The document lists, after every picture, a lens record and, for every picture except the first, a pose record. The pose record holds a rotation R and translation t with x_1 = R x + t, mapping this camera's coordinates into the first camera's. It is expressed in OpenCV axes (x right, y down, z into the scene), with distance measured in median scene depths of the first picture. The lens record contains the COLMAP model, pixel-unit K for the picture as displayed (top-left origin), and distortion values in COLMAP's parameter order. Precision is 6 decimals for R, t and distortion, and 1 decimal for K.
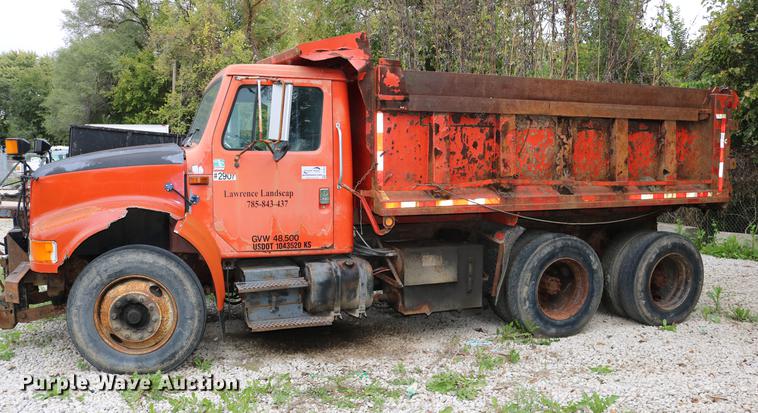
lens RADIAL K [[624.9, 0, 377.6], [0, 624.9, 216.6], [0, 0, 1]] dist [-0.145790, 0.101262]
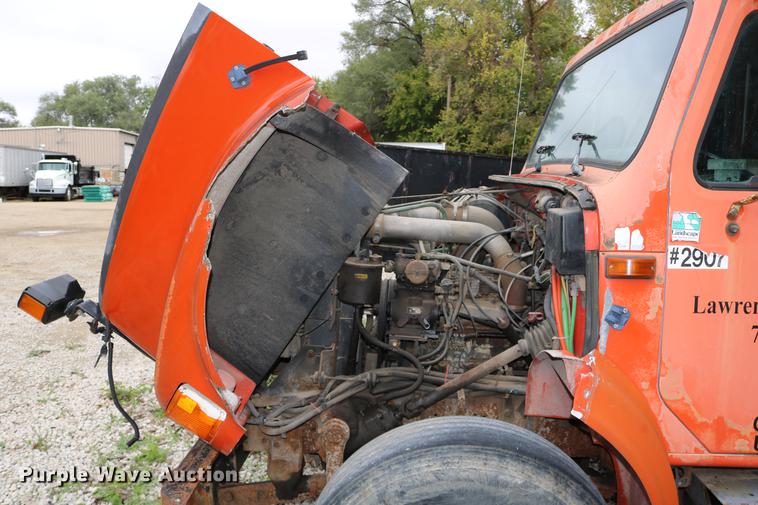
lens RADIAL K [[627.6, 0, 379.0], [0, 627.6, 252.5], [0, 0, 1]] dist [-0.167043, 0.138759]
pose [[0.914532, 0.049540, -0.401468, -0.254306], [-0.039455, 0.998664, 0.033356, -0.067348], [0.402584, -0.014666, 0.915266, 0.540201]]
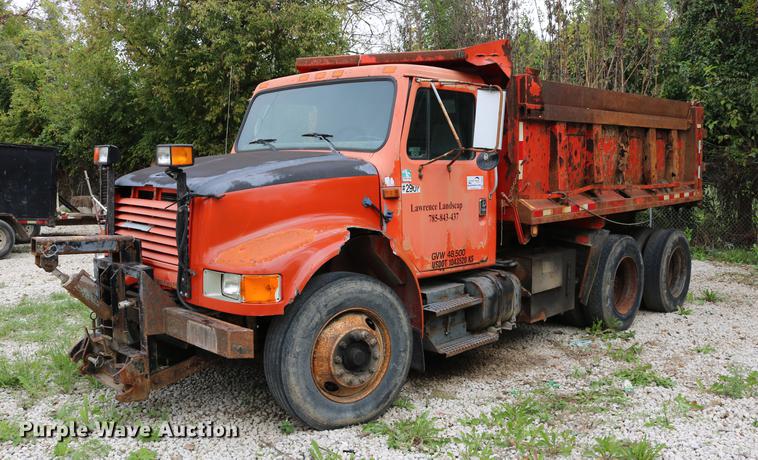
lens RADIAL K [[694.6, 0, 378.8], [0, 694.6, 208.8], [0, 0, 1]] dist [-0.123849, 0.020693]
pose [[0.906824, -0.037630, 0.419826, -0.655562], [0.049233, 0.998645, -0.016834, -0.019522], [-0.418624, 0.035935, 0.907448, 0.098740]]
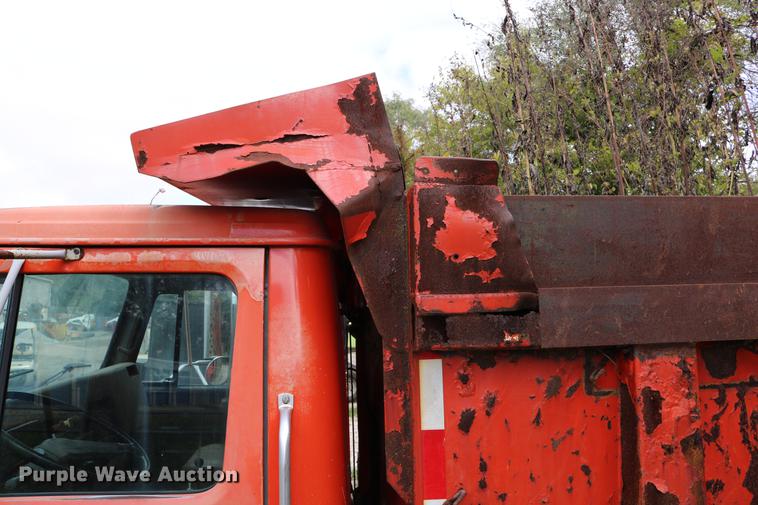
lens RADIAL K [[627.6, 0, 379.0], [0, 627.6, 252.5], [0, 0, 1]] dist [-0.167043, 0.138759]
pose [[0.963916, -0.044407, -0.262477, 0.054108], [-0.006145, 0.982014, -0.188706, -0.156830], [0.266136, 0.183510, 0.946307, 0.713879]]
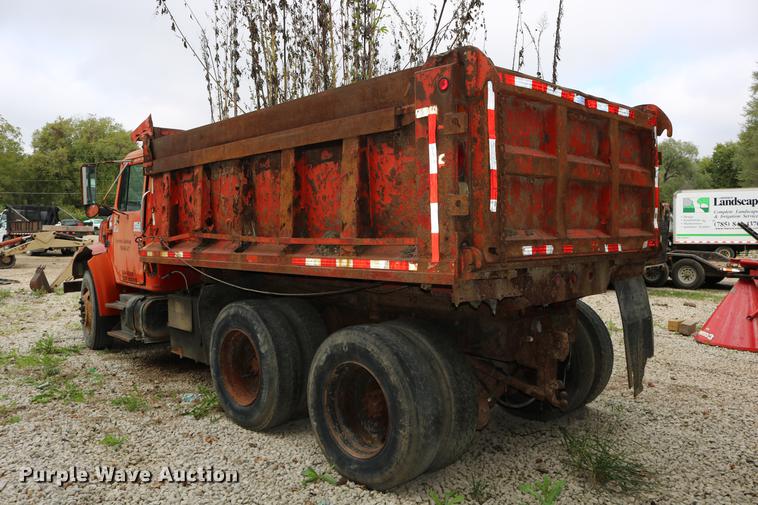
lens RADIAL K [[627.6, 0, 379.0], [0, 627.6, 252.5], [0, 0, 1]] dist [-0.167043, 0.138759]
pose [[0.388403, 0.029930, -0.921004, 1.254211], [-0.090915, 0.995841, -0.005979, -0.052202], [0.916994, 0.086055, 0.389508, 0.930068]]
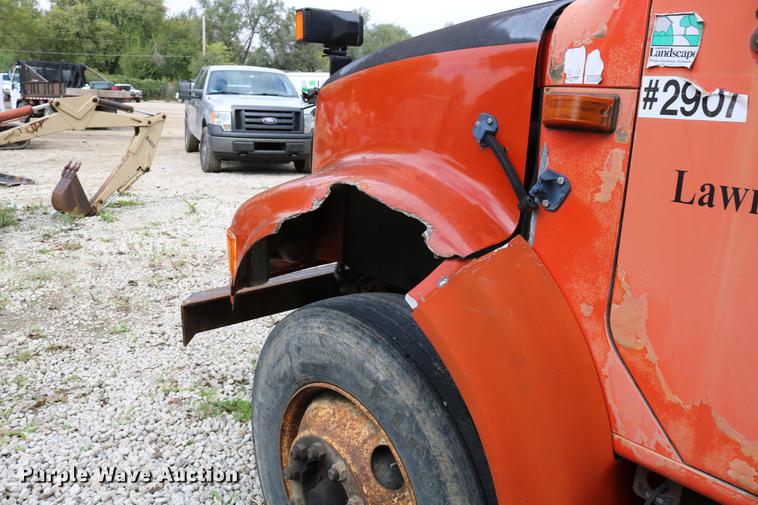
lens RADIAL K [[627.6, 0, 379.0], [0, 627.6, 252.5], [0, 0, 1]] dist [-0.167043, 0.138759]
pose [[0.353382, 0.229845, -0.906803, -0.085687], [-0.125896, 0.972213, 0.197363, -0.039283], [0.926969, 0.044419, 0.372499, 0.767867]]
